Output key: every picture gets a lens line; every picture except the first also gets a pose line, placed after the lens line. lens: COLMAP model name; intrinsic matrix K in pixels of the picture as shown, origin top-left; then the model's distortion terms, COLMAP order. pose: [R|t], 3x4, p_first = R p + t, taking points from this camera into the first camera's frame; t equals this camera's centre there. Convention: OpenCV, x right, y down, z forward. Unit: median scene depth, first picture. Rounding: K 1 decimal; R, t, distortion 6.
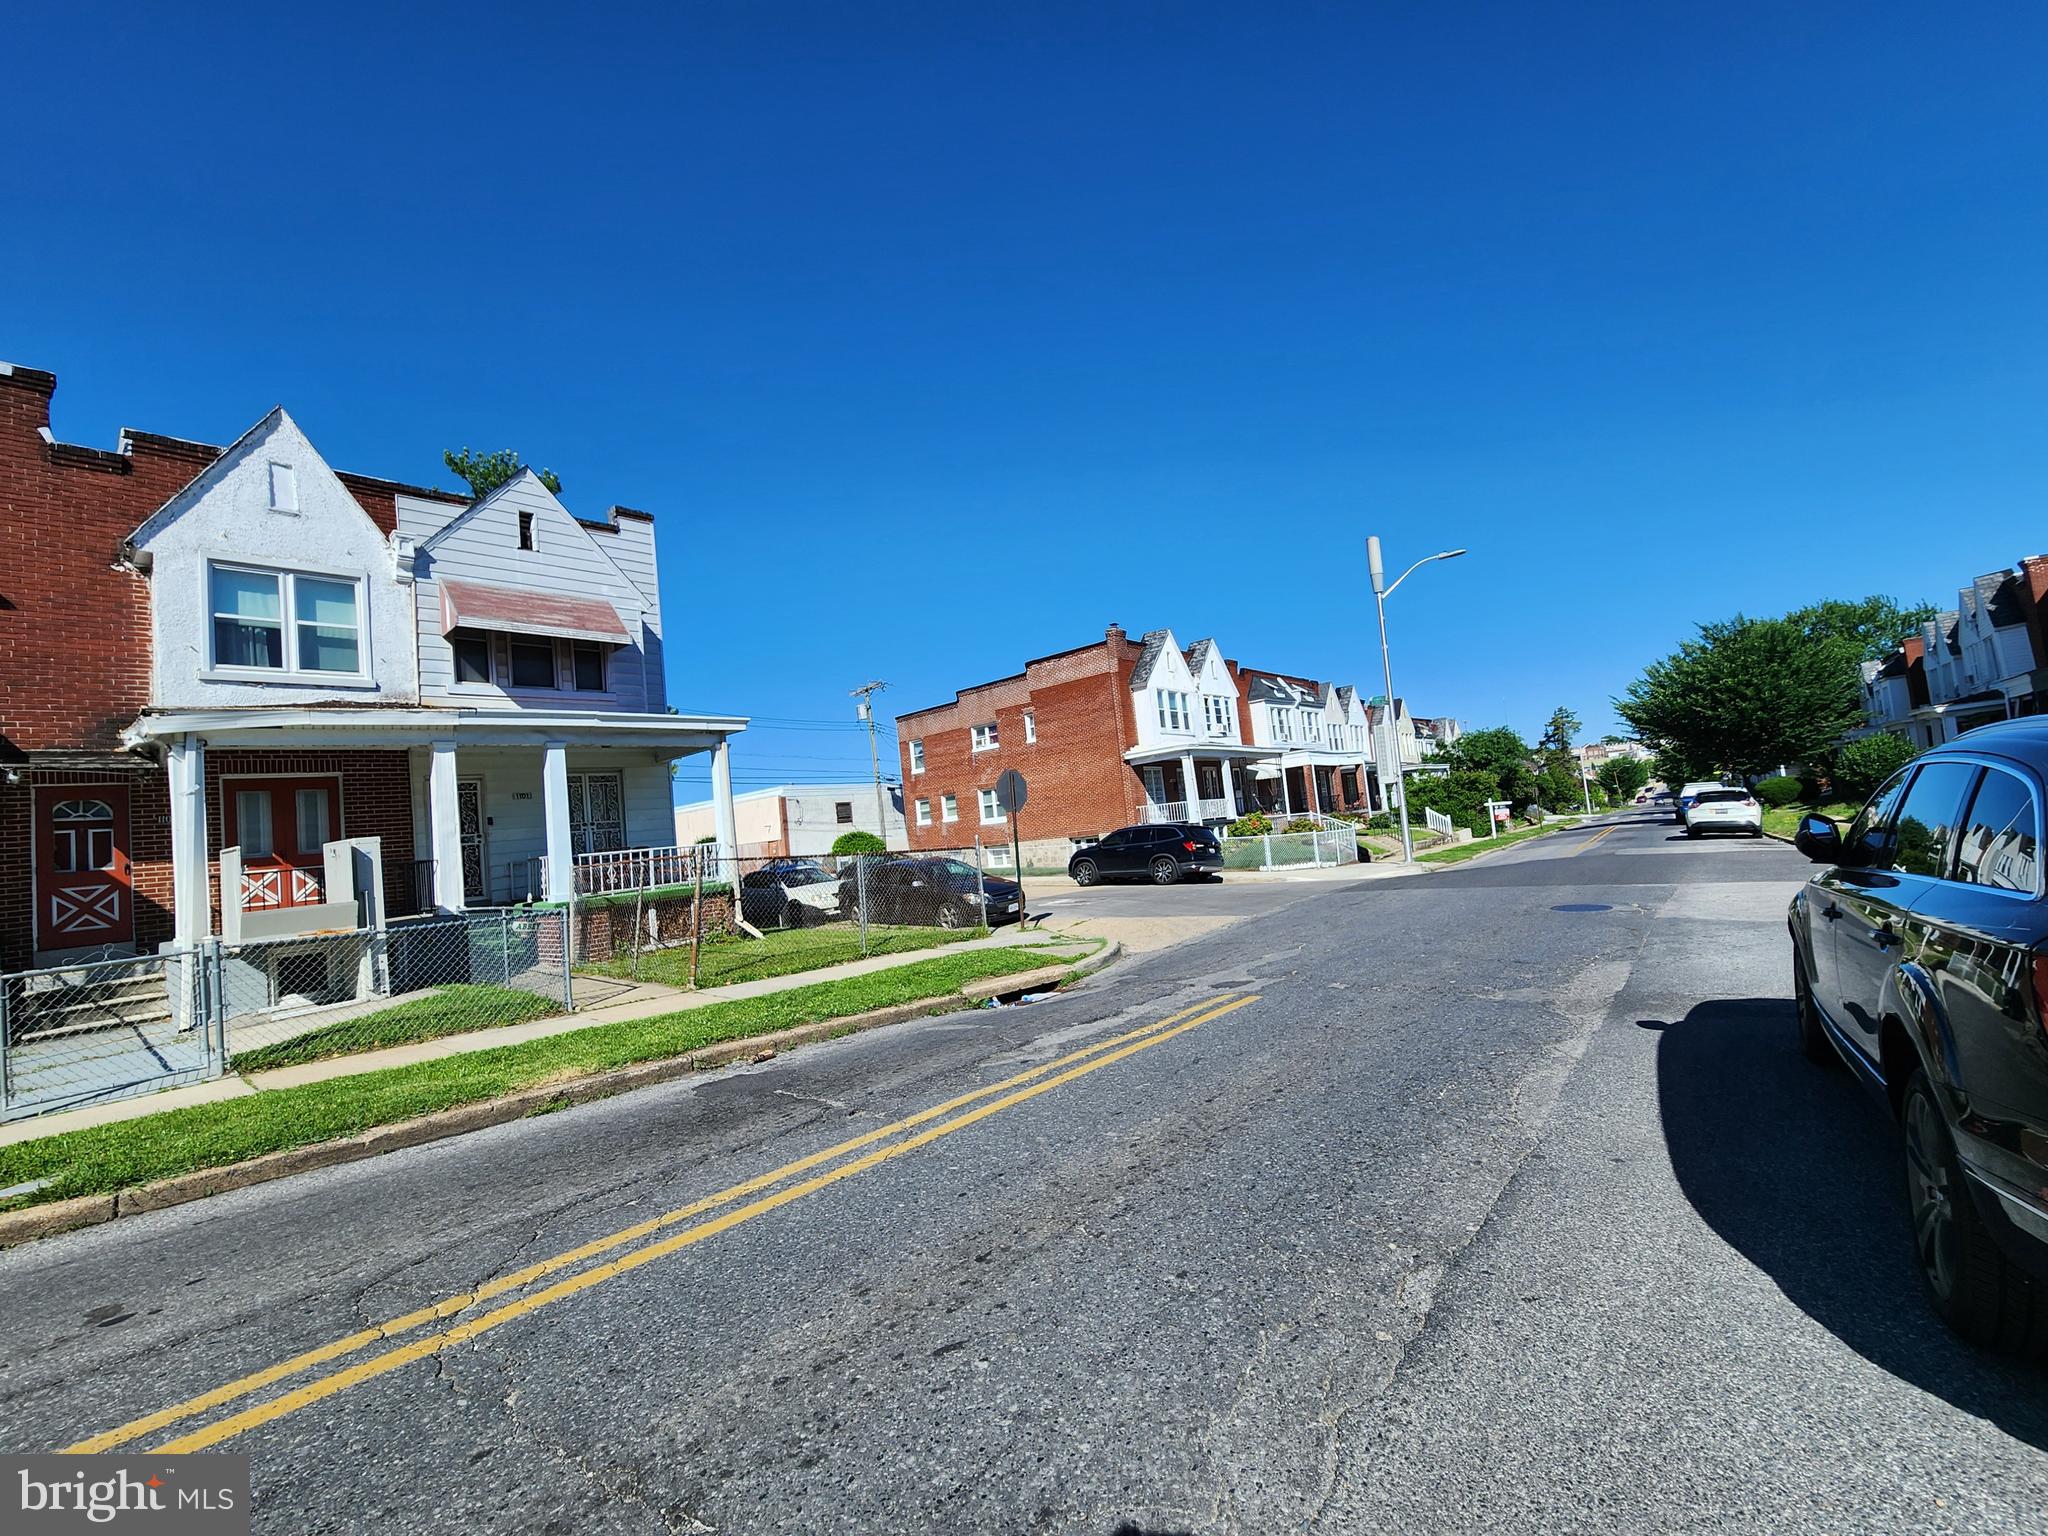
lens RADIAL K [[835.9, 0, 1040.8], [0, 835.9, 775.6], [0, 0, 1]] dist [-0.002965, -0.001407]
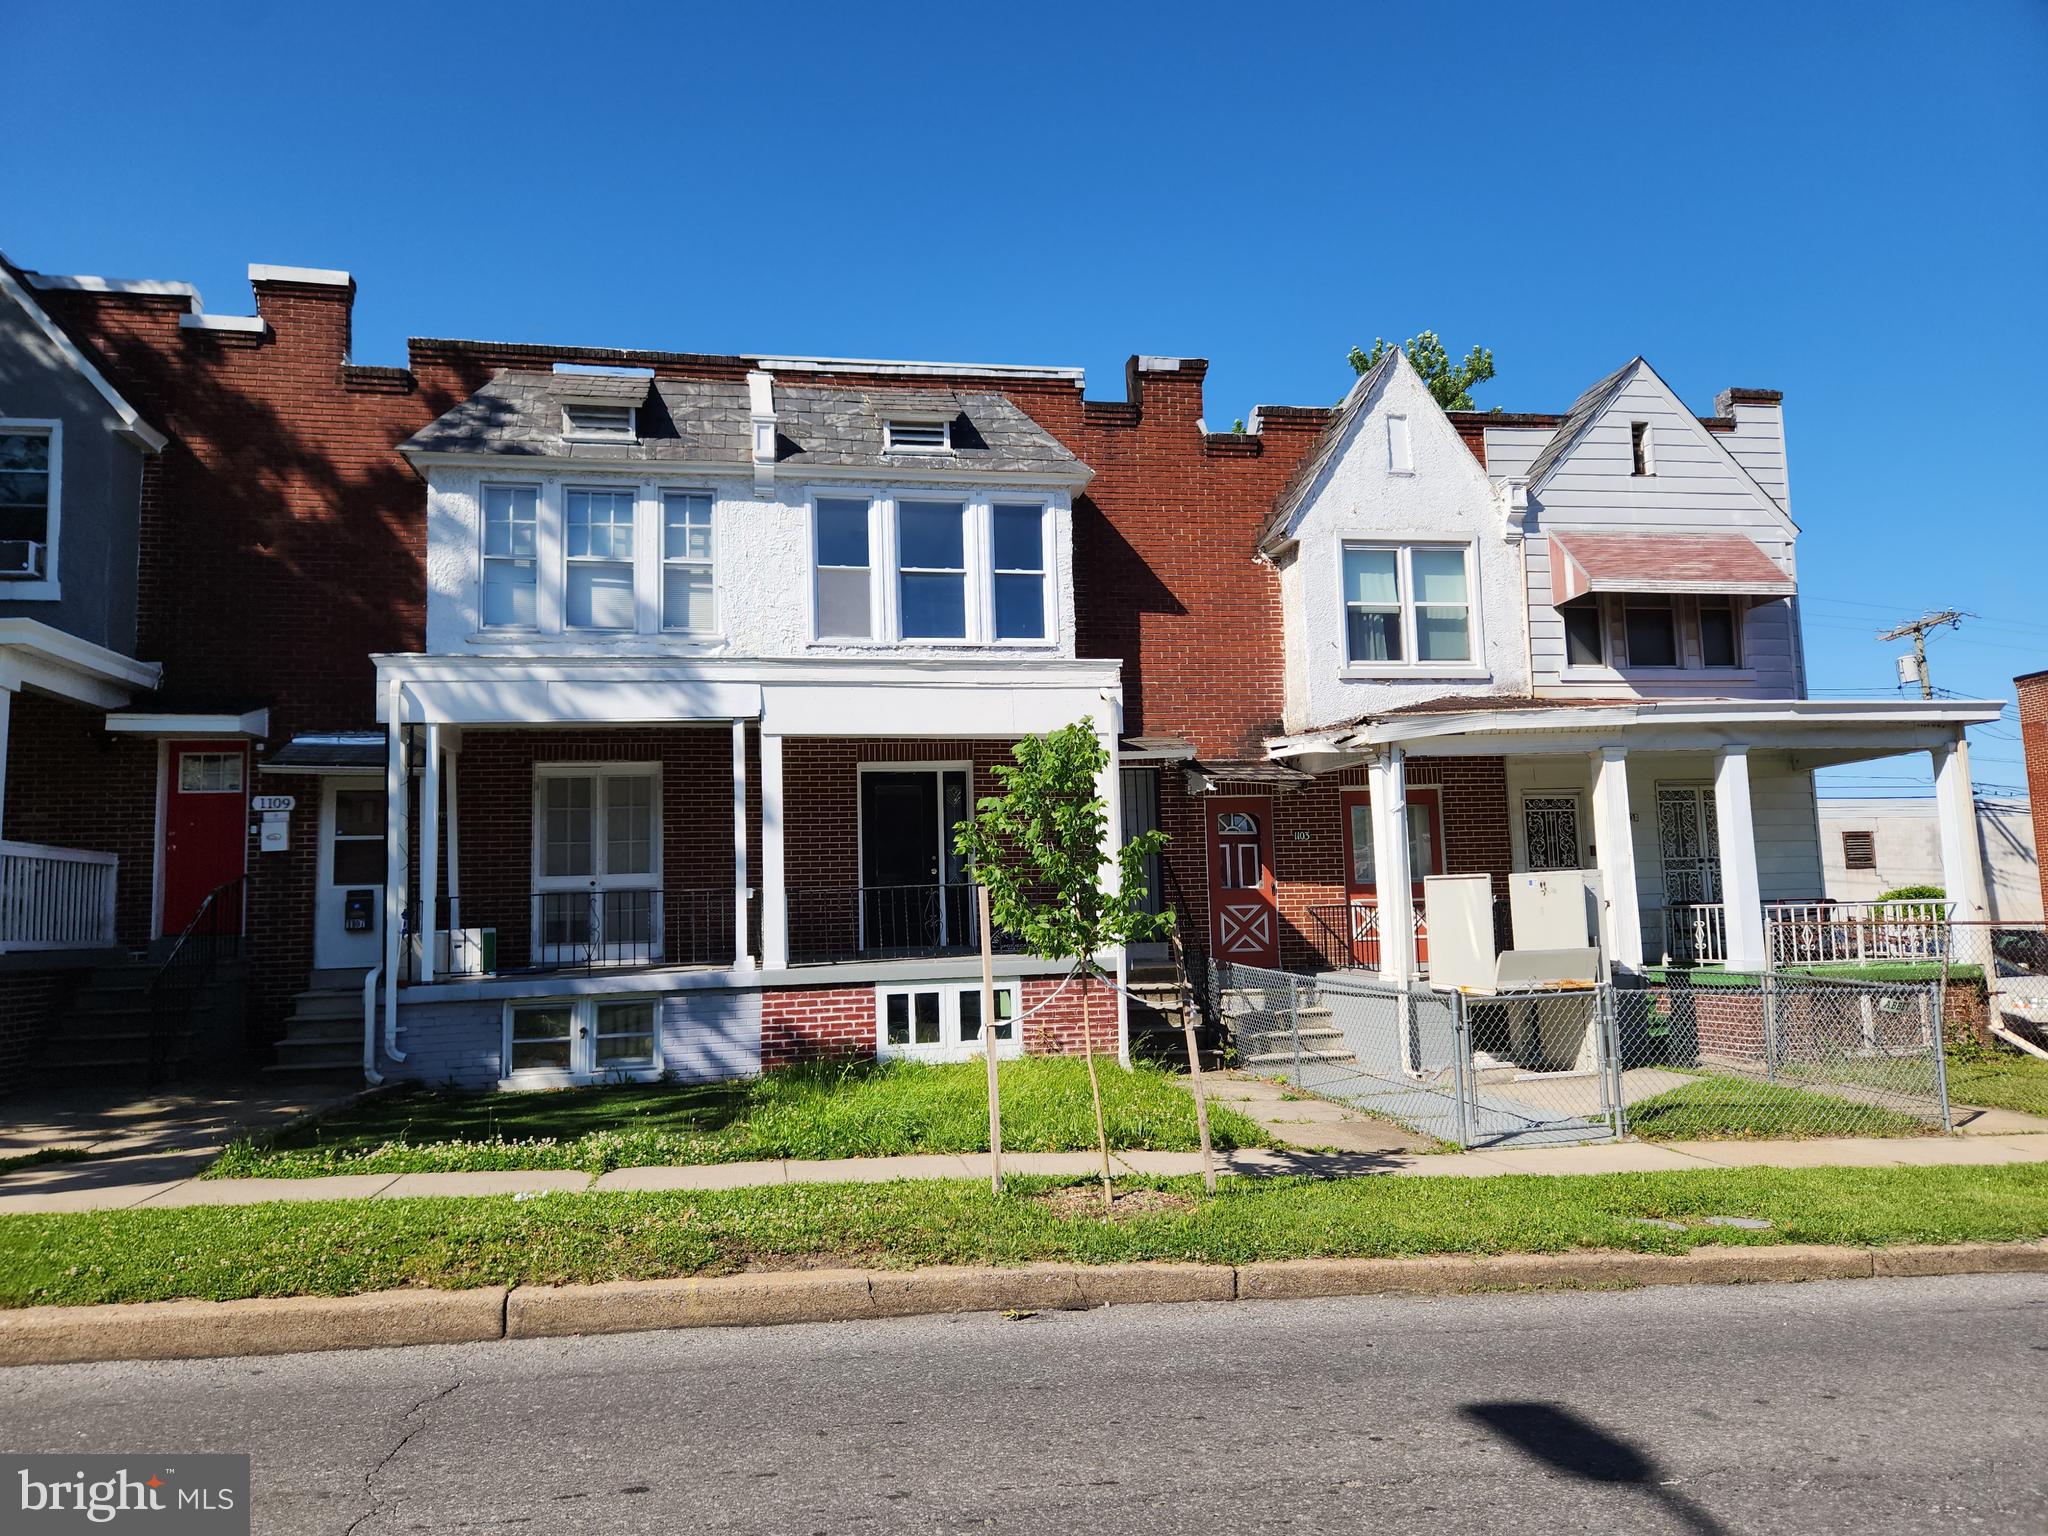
lens RADIAL K [[1373.0, 0, 1014.2], [0, 1373.0, 781.3], [0, 0, 1]] dist [0.056801, -0.038428]
pose [[0.770792, 0.010517, -0.637001, -0.258029], [-0.008212, 0.999945, 0.006573, -0.010143], [0.637035, 0.000165, 0.770835, -0.257239]]
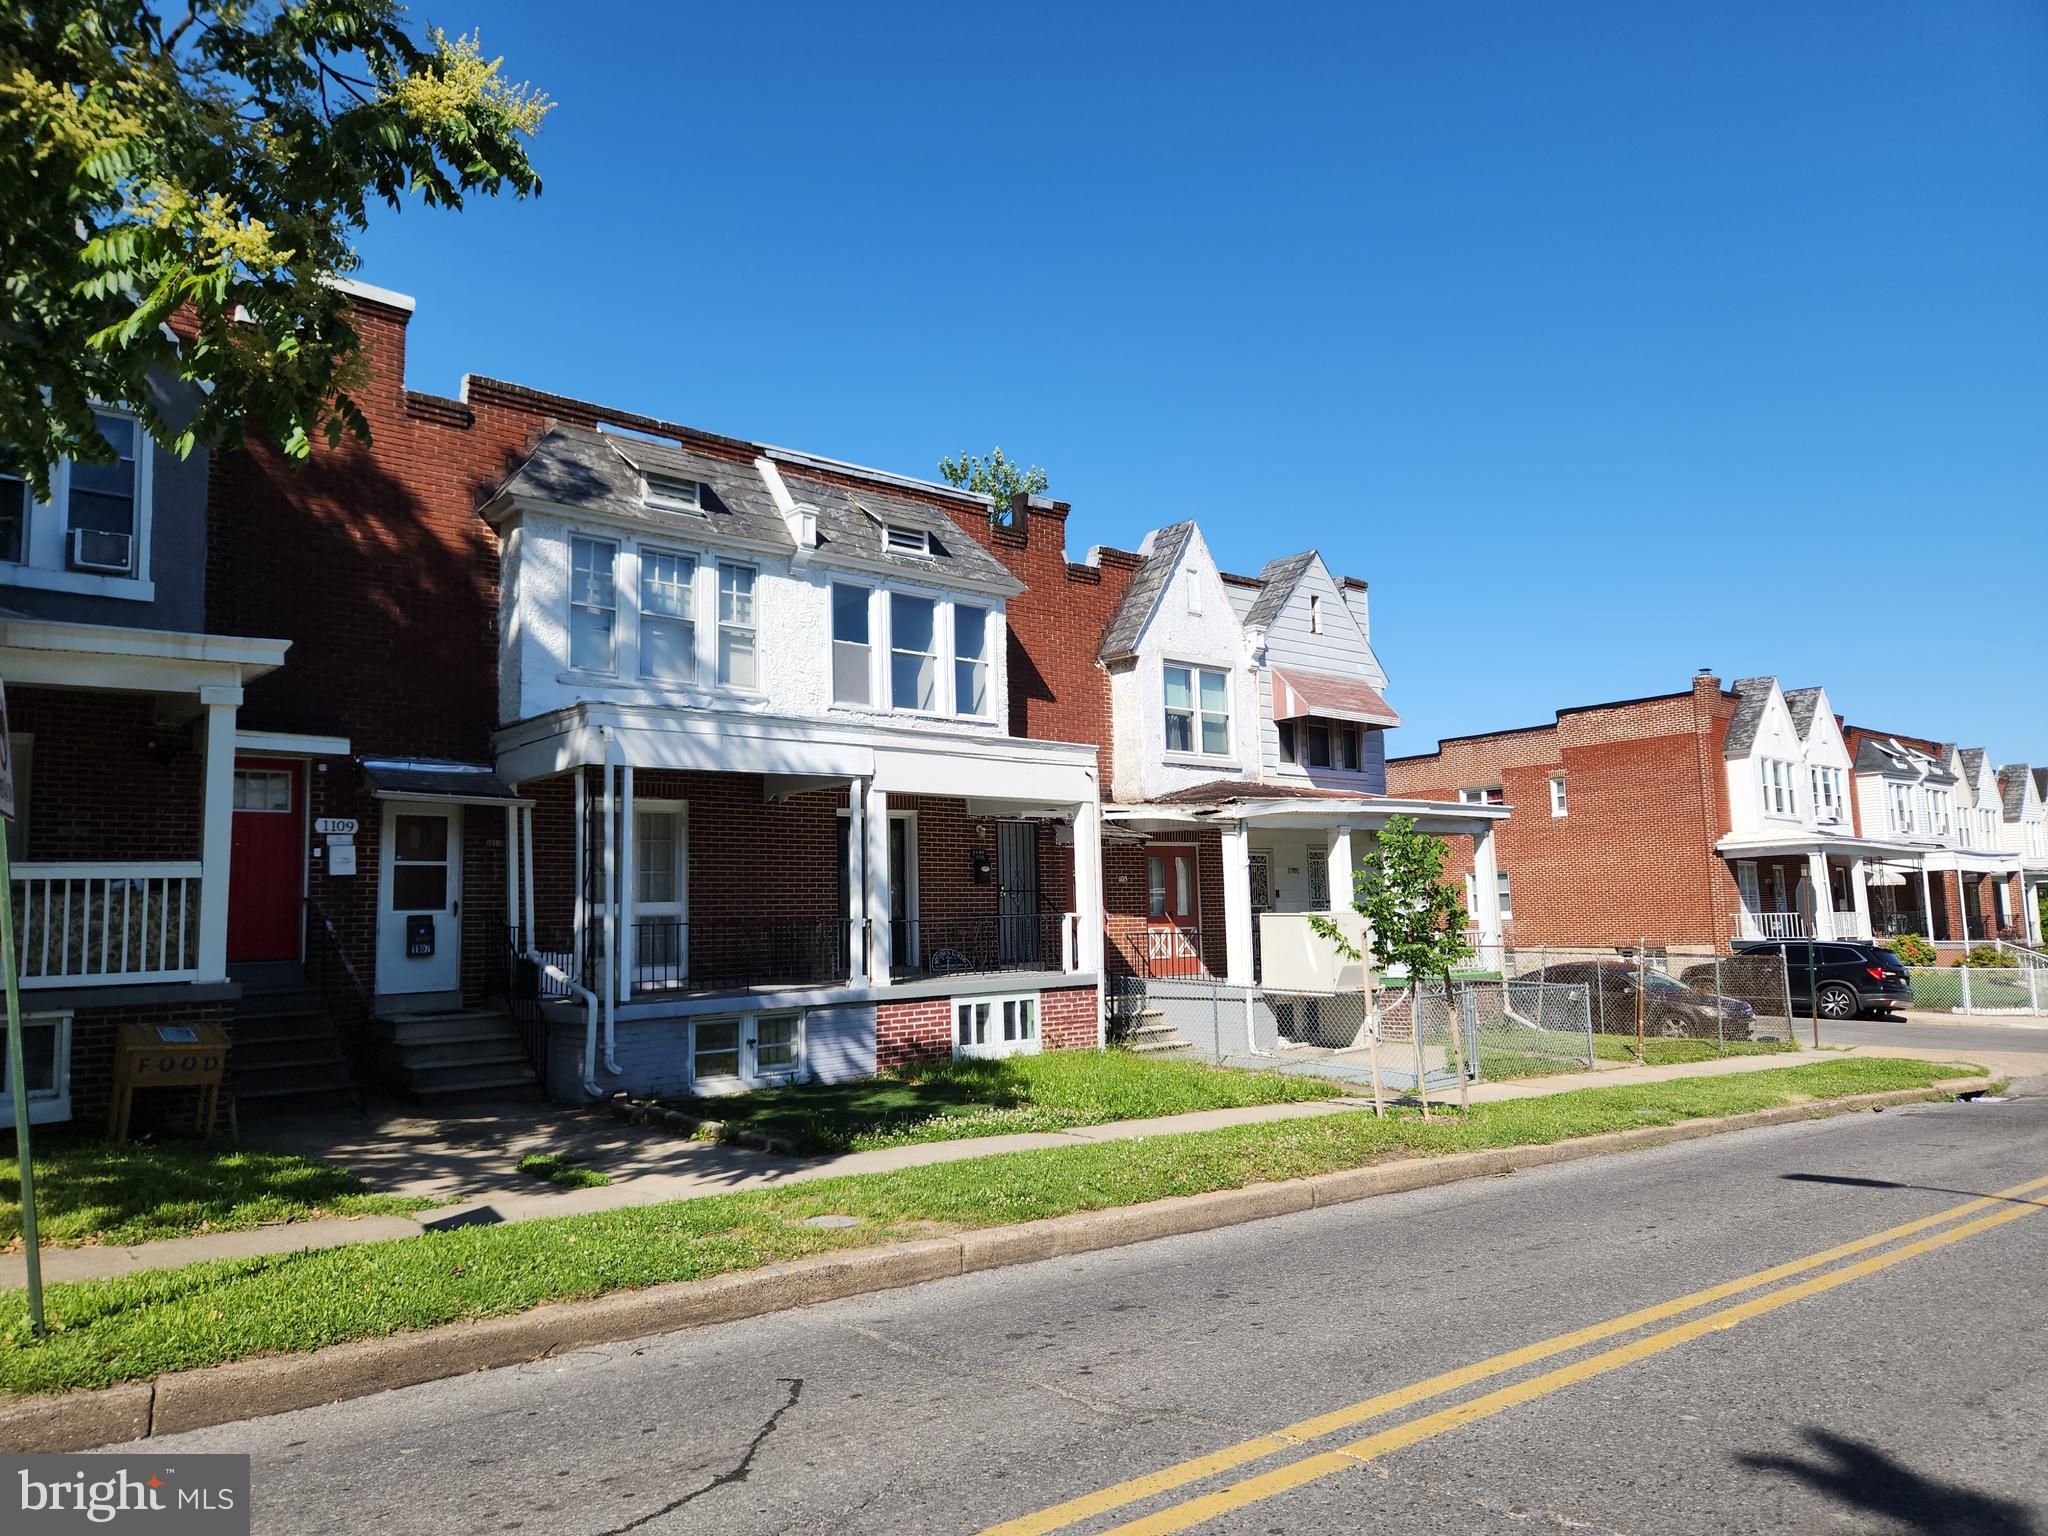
lens RADIAL K [[1373.0, 0, 1028.2], [0, 1373.0, 777.6], [0, 0, 1]] dist [0.056801, -0.038428]
pose [[0.985561, 0.057532, -0.159245, -0.661411], [-0.062886, 0.997606, -0.028783, -0.019815], [0.157208, 0.038382, 0.986819, -0.706931]]
